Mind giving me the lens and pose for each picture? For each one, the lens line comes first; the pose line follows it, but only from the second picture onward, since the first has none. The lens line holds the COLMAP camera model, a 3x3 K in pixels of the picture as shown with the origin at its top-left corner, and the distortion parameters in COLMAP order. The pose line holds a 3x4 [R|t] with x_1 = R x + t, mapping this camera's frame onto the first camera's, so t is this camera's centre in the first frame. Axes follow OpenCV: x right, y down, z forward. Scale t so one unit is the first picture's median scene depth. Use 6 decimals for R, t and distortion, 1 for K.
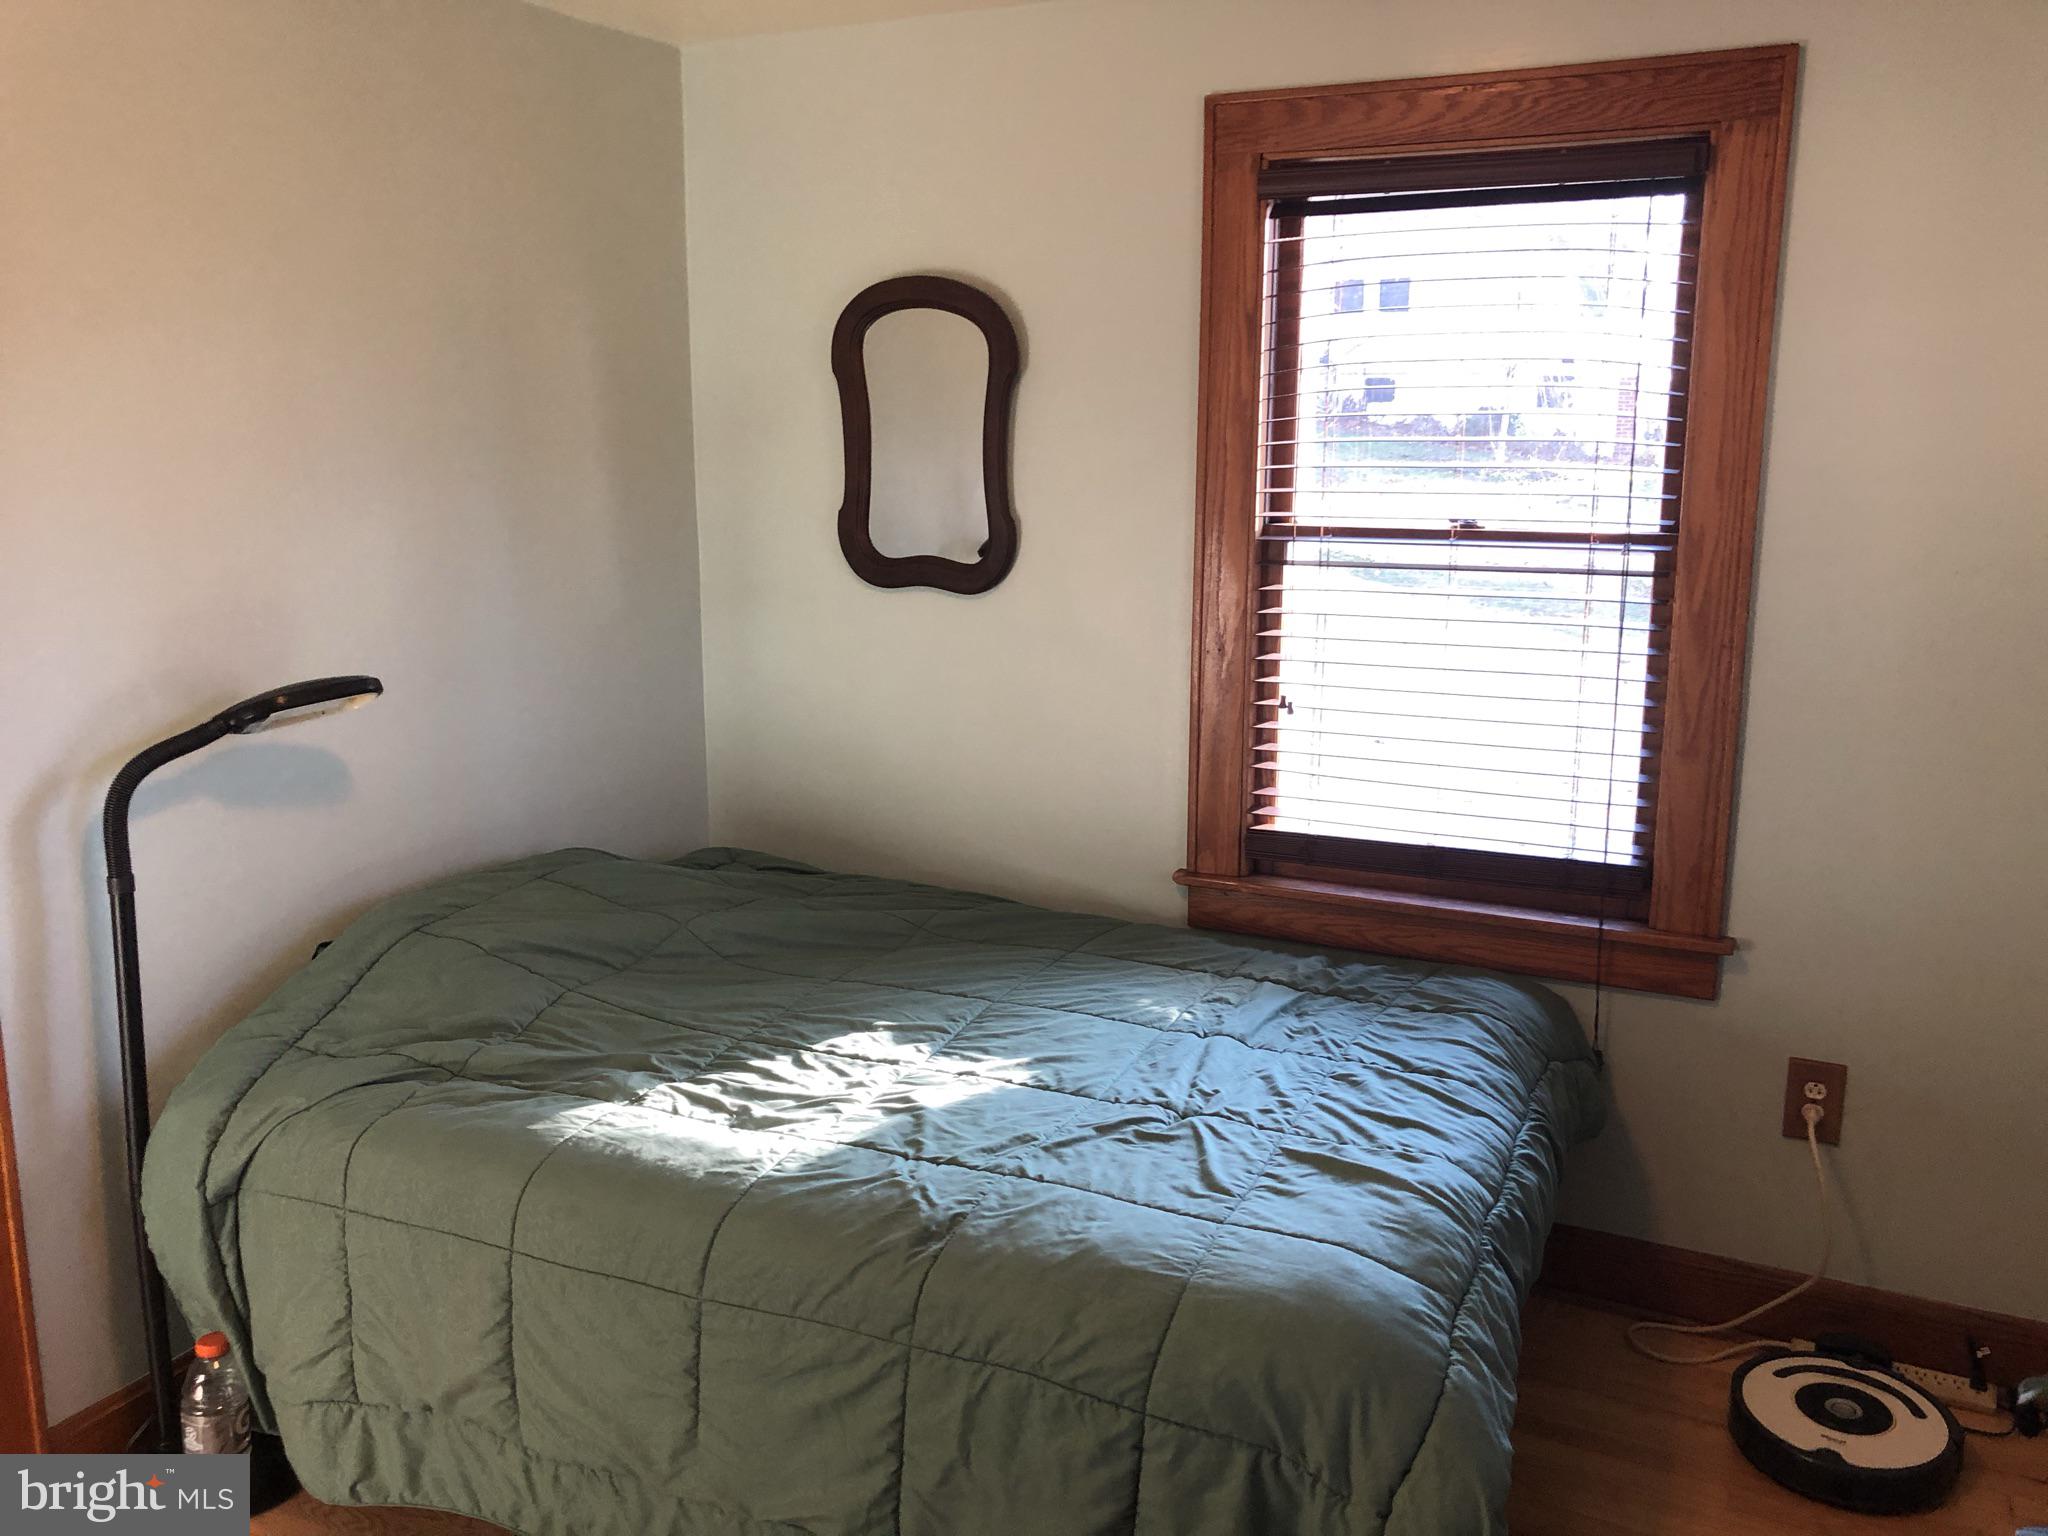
lens RADIAL K [[1690.4, 0, 1013.8], [0, 1690.4, 756.1], [0, 0, 1]] dist [0.040046, -0.047262]
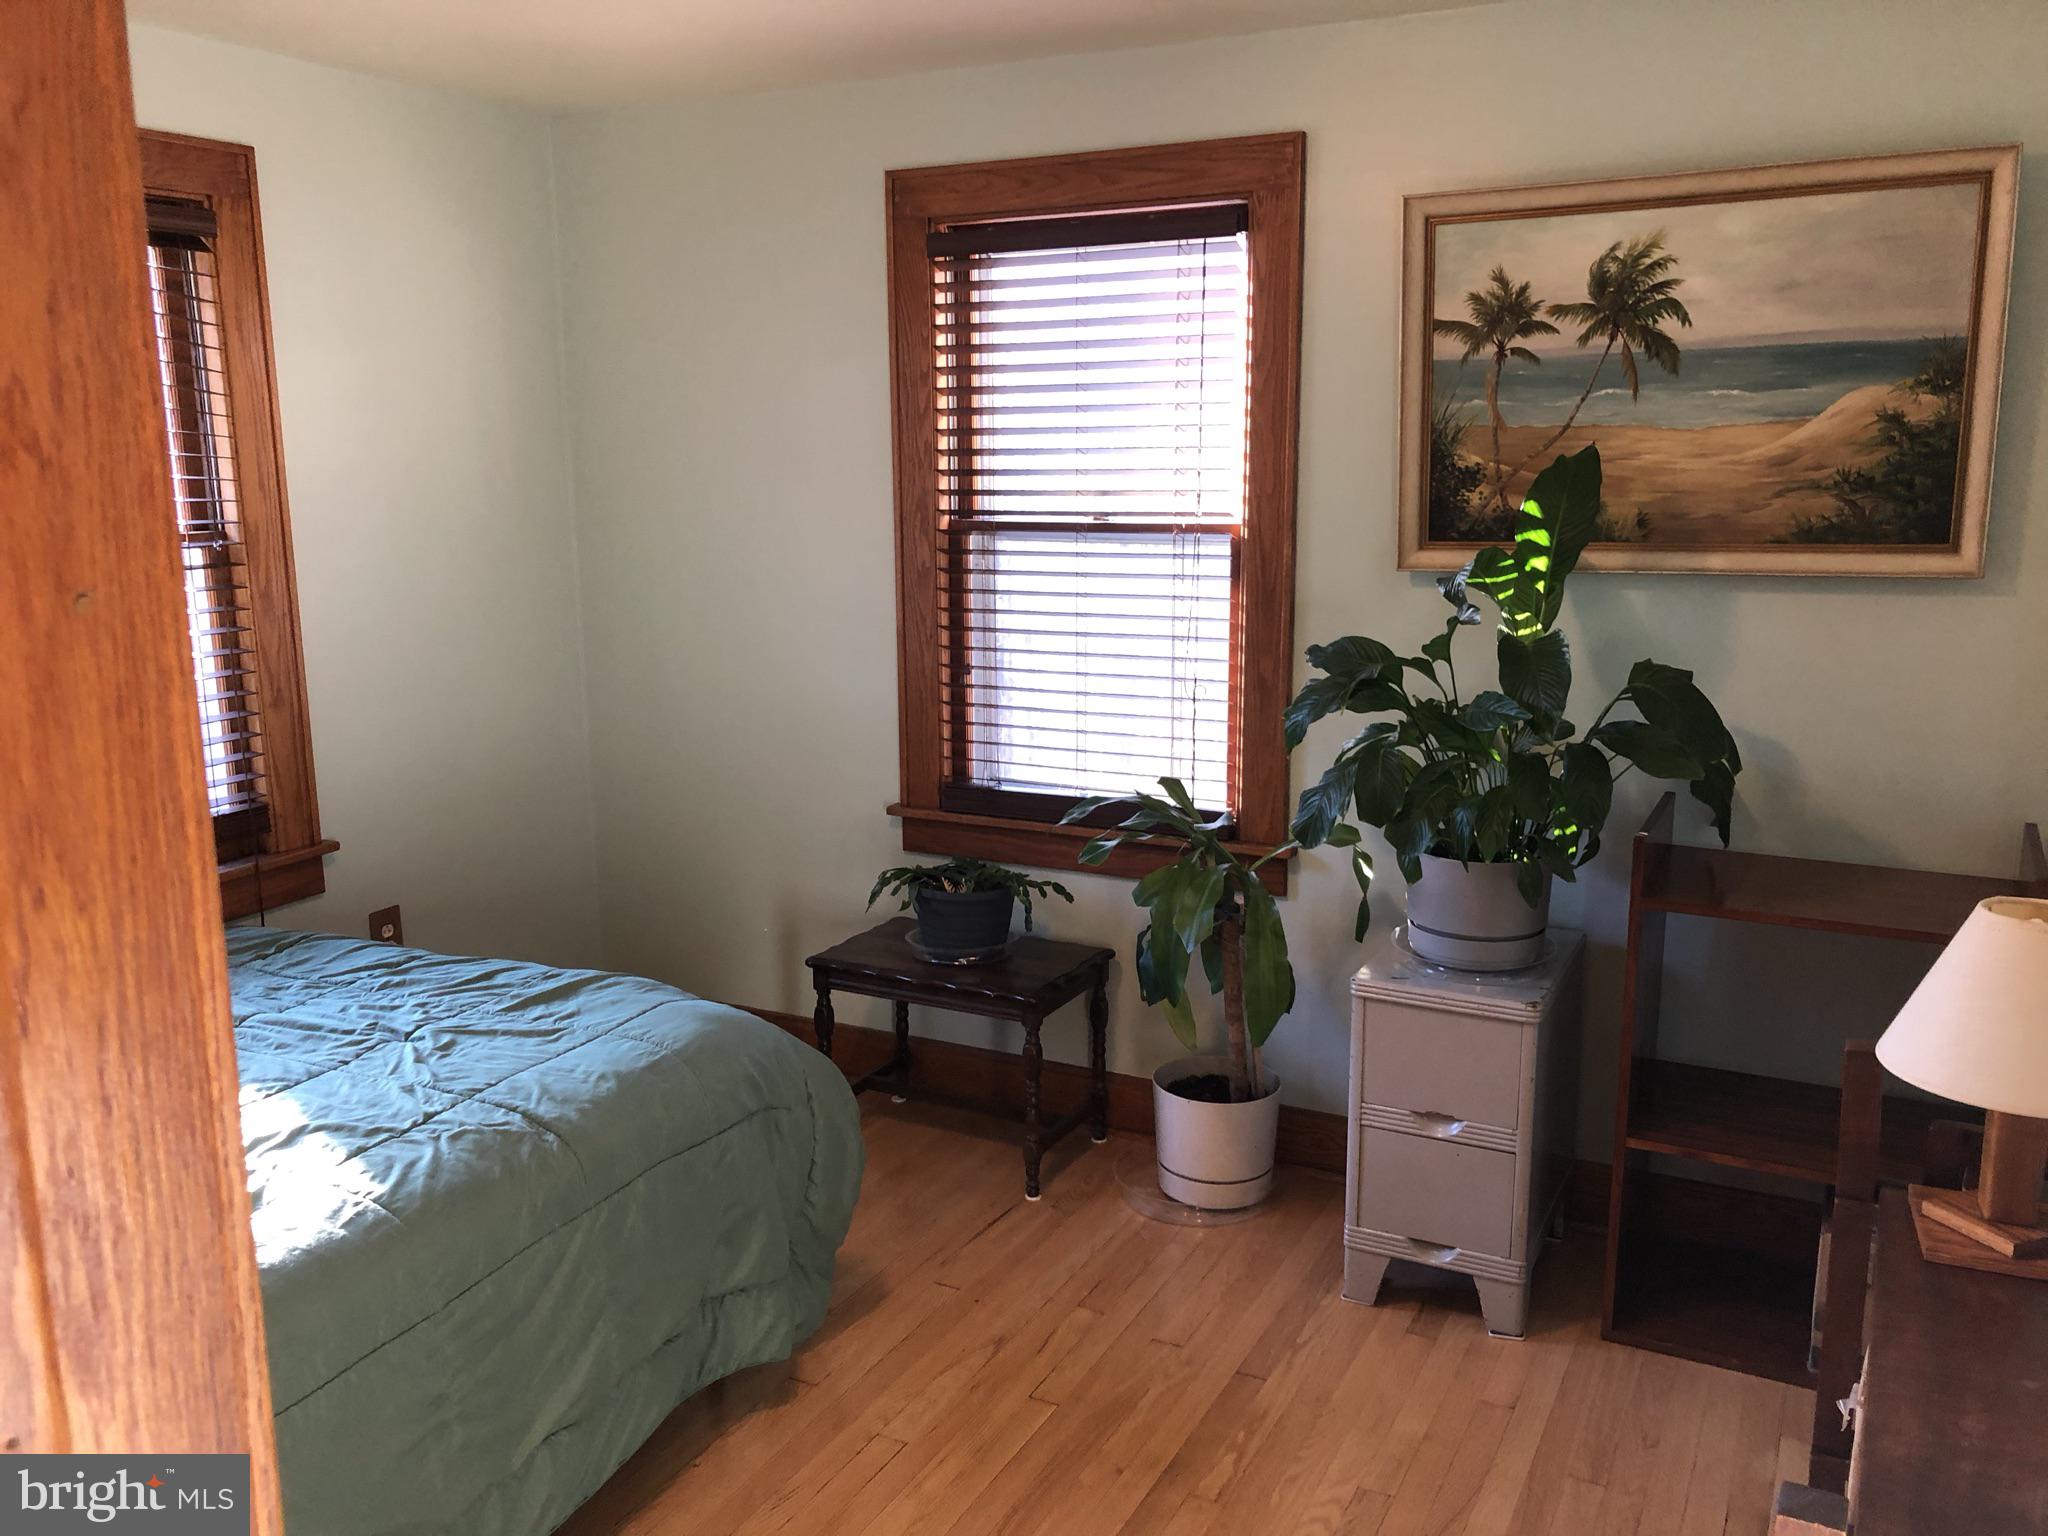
lens RADIAL K [[1690.4, 0, 1022.1], [0, 1690.4, 758.4], [0, 0, 1]] dist [0.040046, -0.047262]
pose [[0.019566, -0.194860, 0.980636, -0.838492], [0.211681, 0.959396, 0.186416, -0.081628], [-0.977143, 0.203935, 0.060020, 0.413449]]
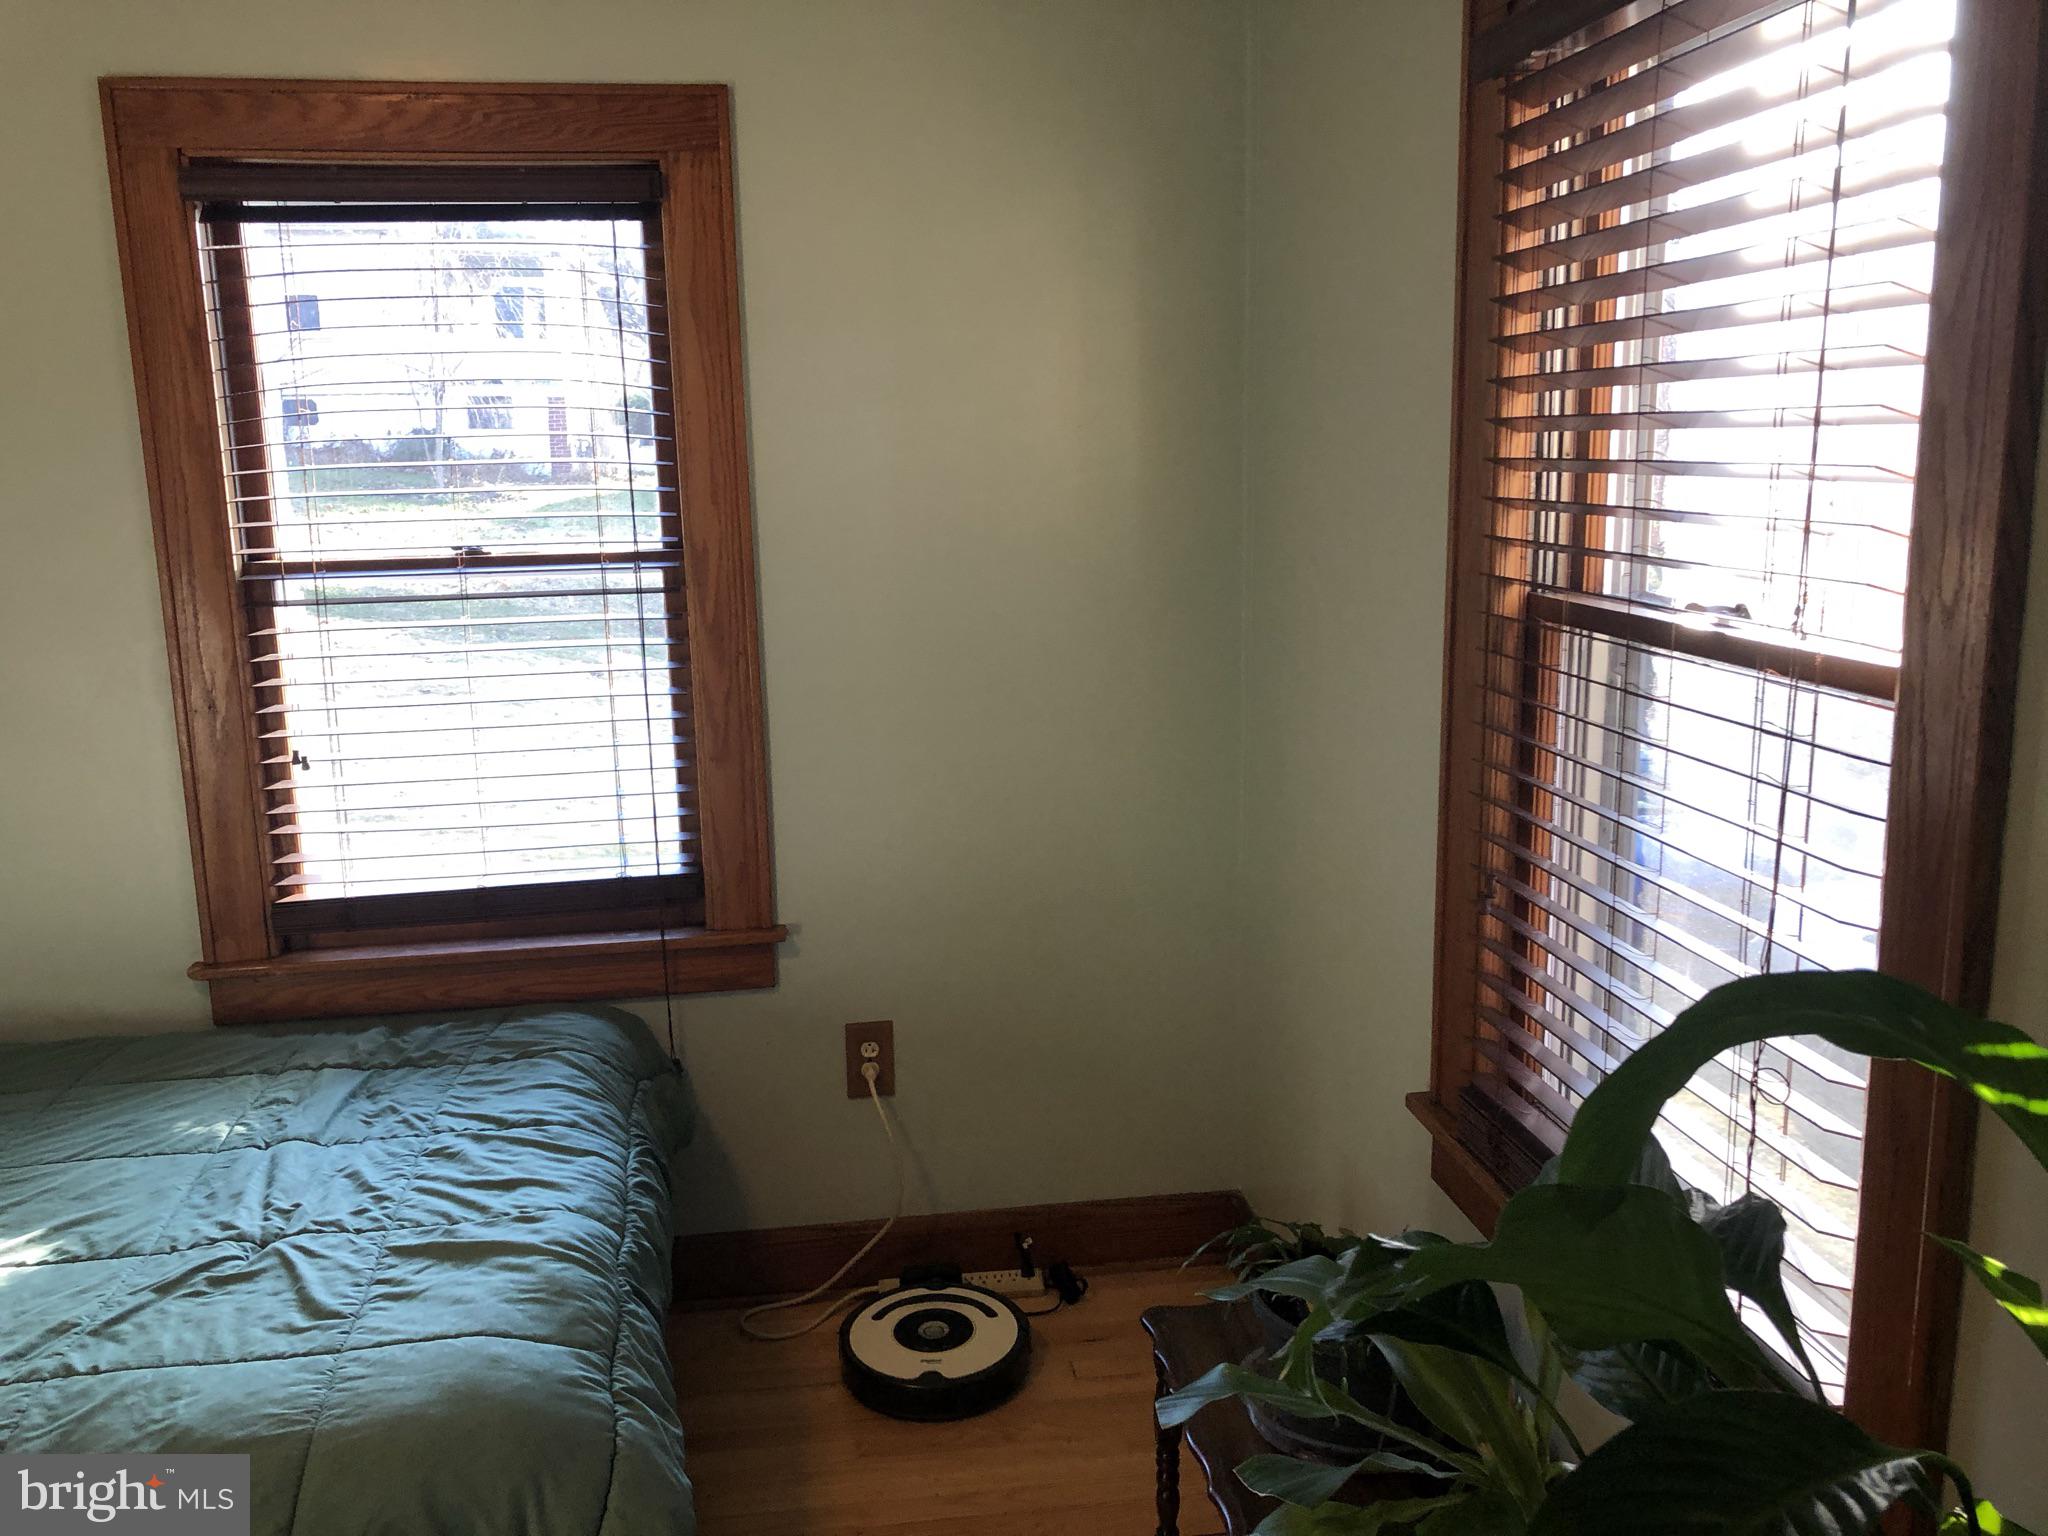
lens RADIAL K [[1690.4, 0, 1016.9], [0, 1690.4, 755.3], [0, 0, 1]] dist [0.040046, -0.047262]
pose [[0.822131, -0.125369, 0.555323, -0.030292], [0.132452, 0.990805, 0.027594, -0.008138], [-0.553676, 0.050868, 0.831177, 0.037530]]
